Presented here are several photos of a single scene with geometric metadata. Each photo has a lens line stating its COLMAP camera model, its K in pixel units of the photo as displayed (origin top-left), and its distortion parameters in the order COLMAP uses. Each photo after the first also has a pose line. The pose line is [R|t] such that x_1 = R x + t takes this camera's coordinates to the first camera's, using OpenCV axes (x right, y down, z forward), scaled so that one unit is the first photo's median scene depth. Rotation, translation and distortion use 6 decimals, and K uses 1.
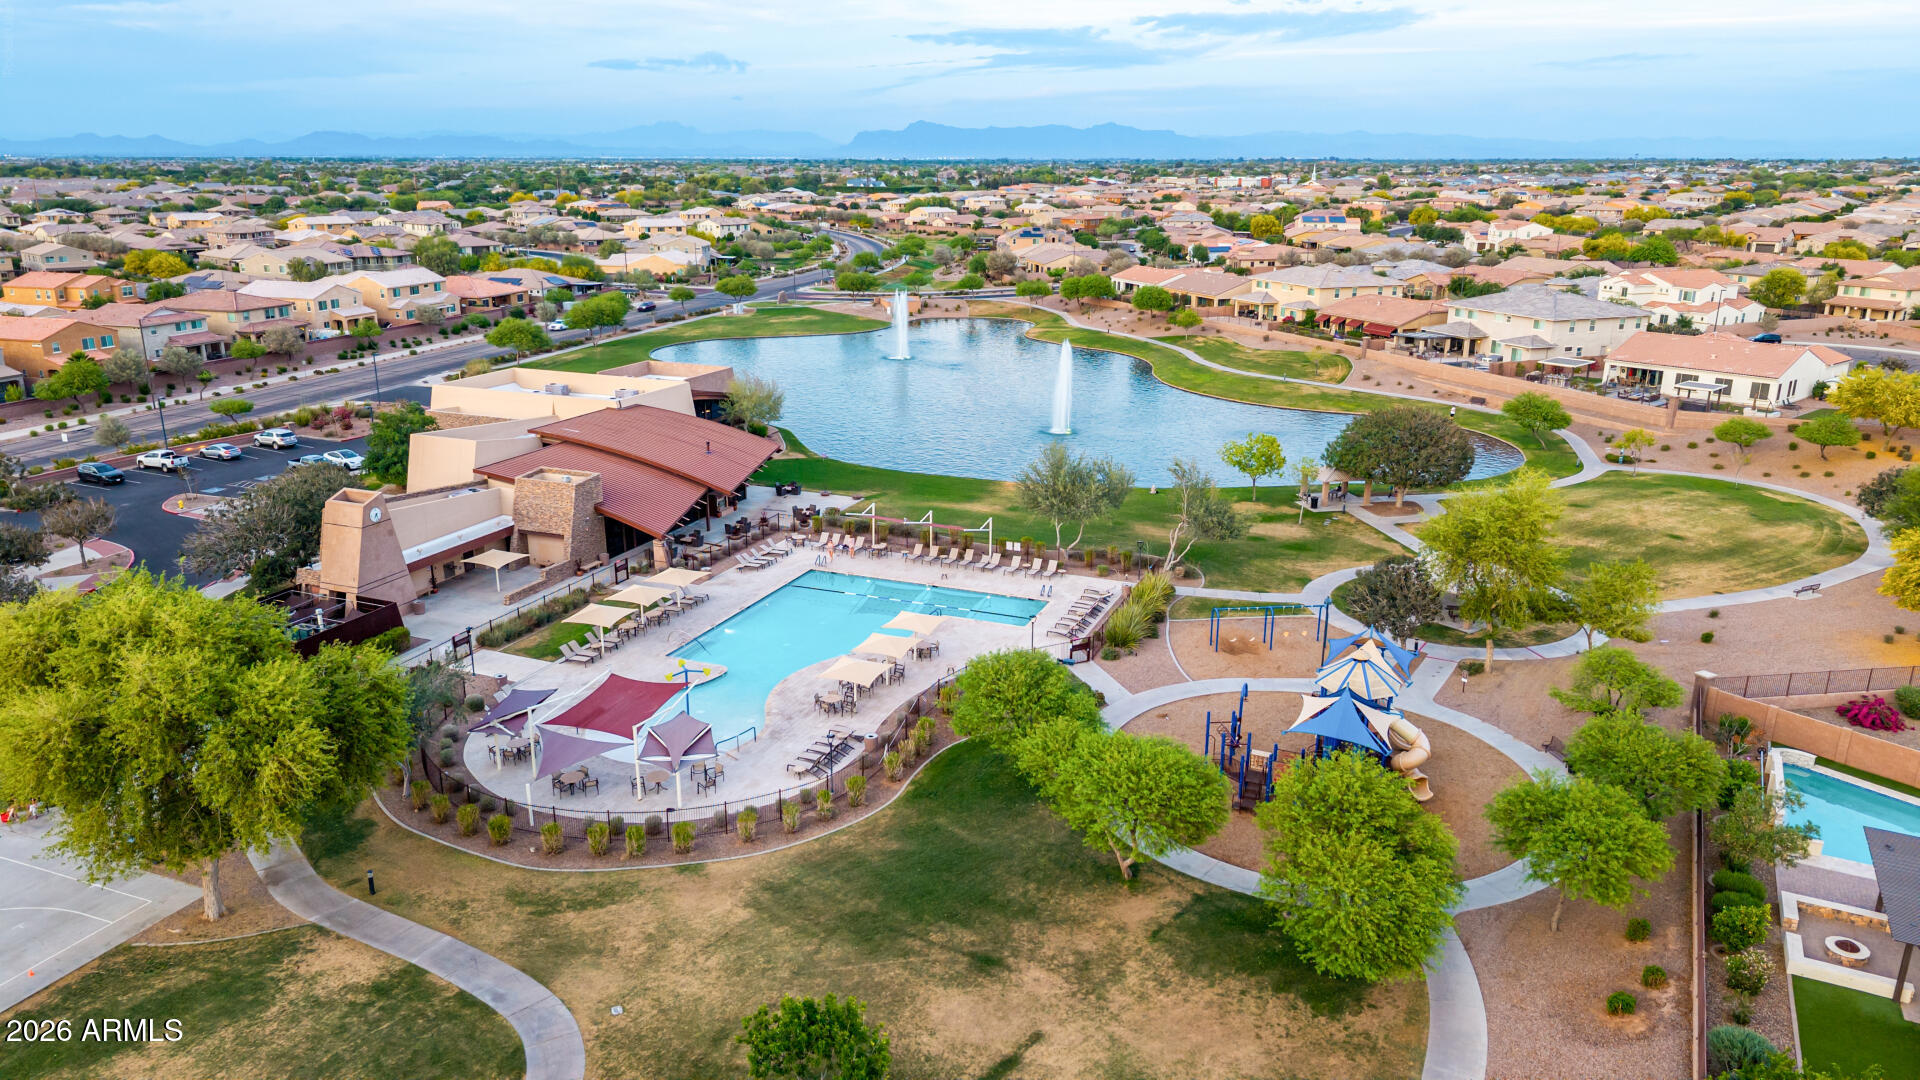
lens RADIAL K [[1276.0, 0, 962.1], [0, 1276.0, 539.5], [0, 0, 1]] dist [0.030715, -0.034484]
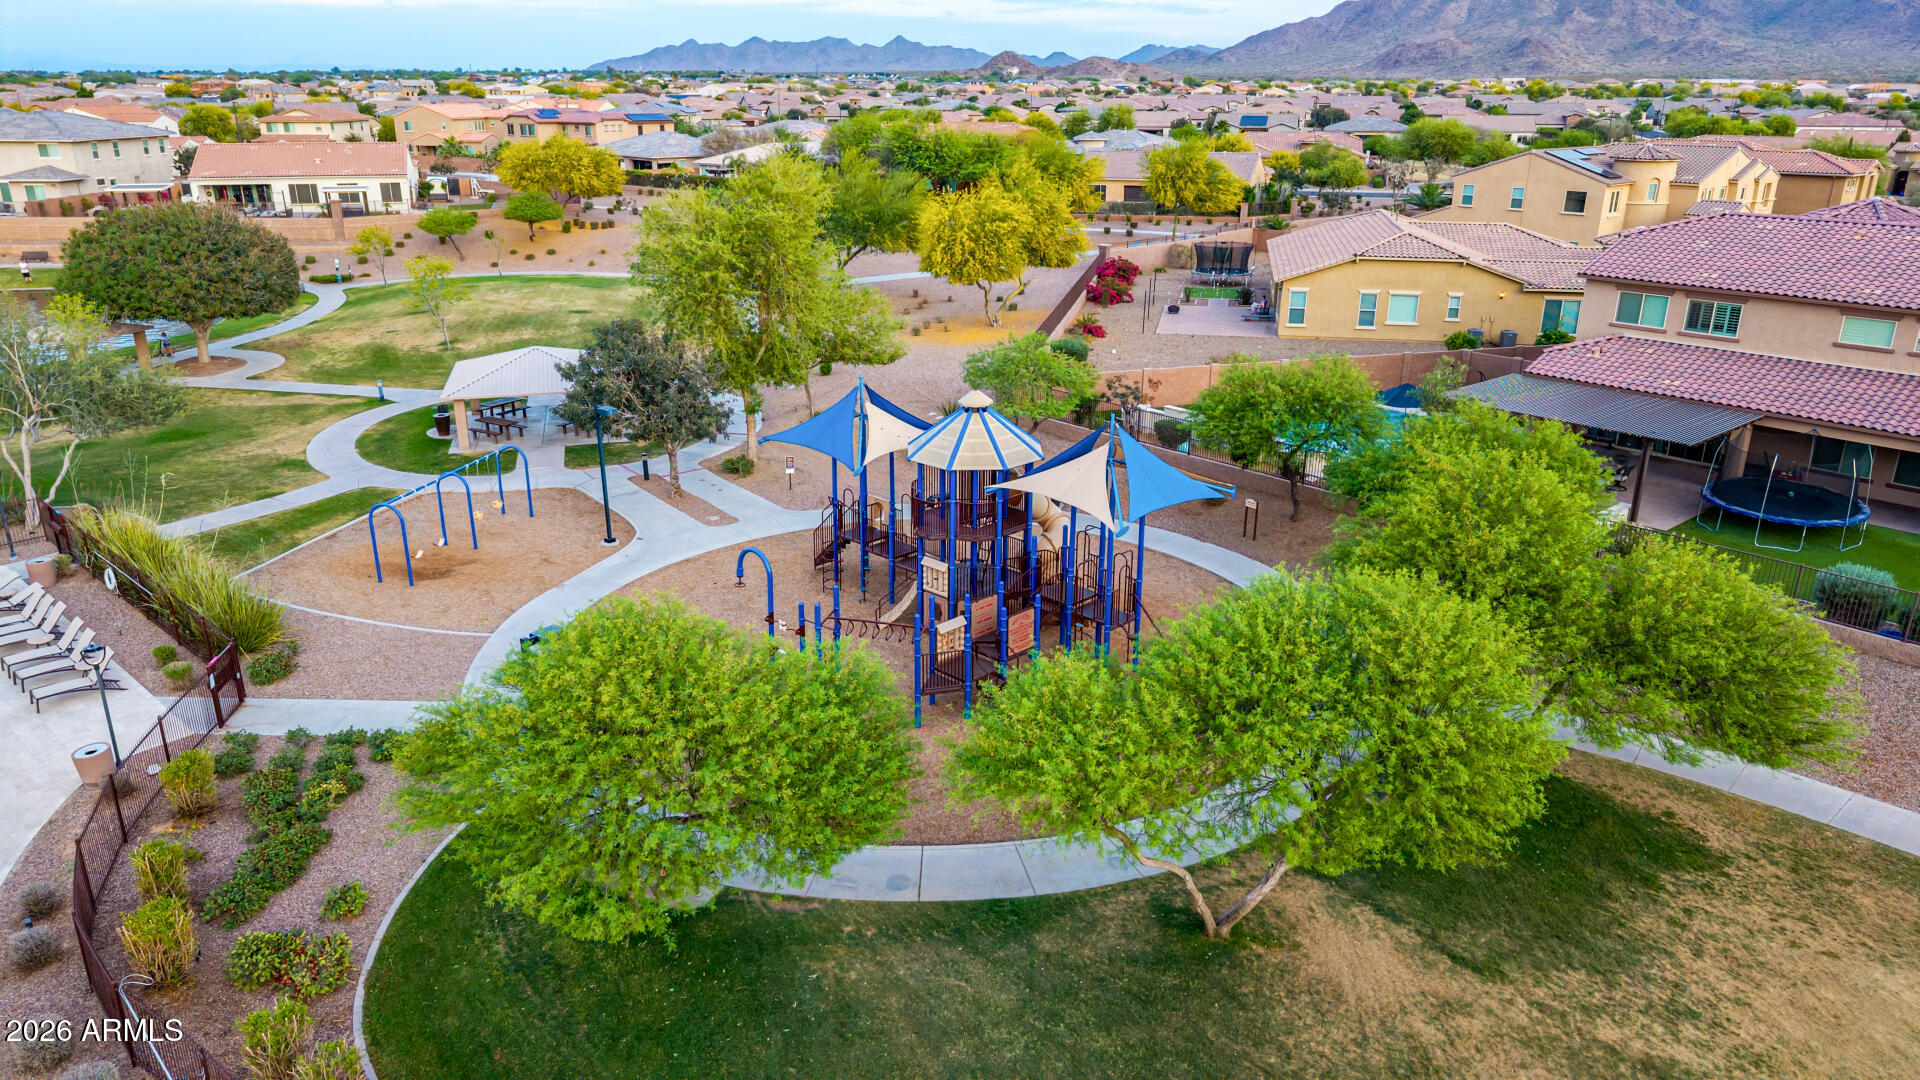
lens RADIAL K [[1276.0, 0, 971.3], [0, 1276.0, 530.9], [0, 0, 1]] dist [0.030715, -0.034484]
pose [[0.350710, -0.313157, 0.882573, -0.086799], [0.263197, 0.937407, 0.228026, 0.005852], [-0.898738, 0.152319, 0.411180, 0.319301]]
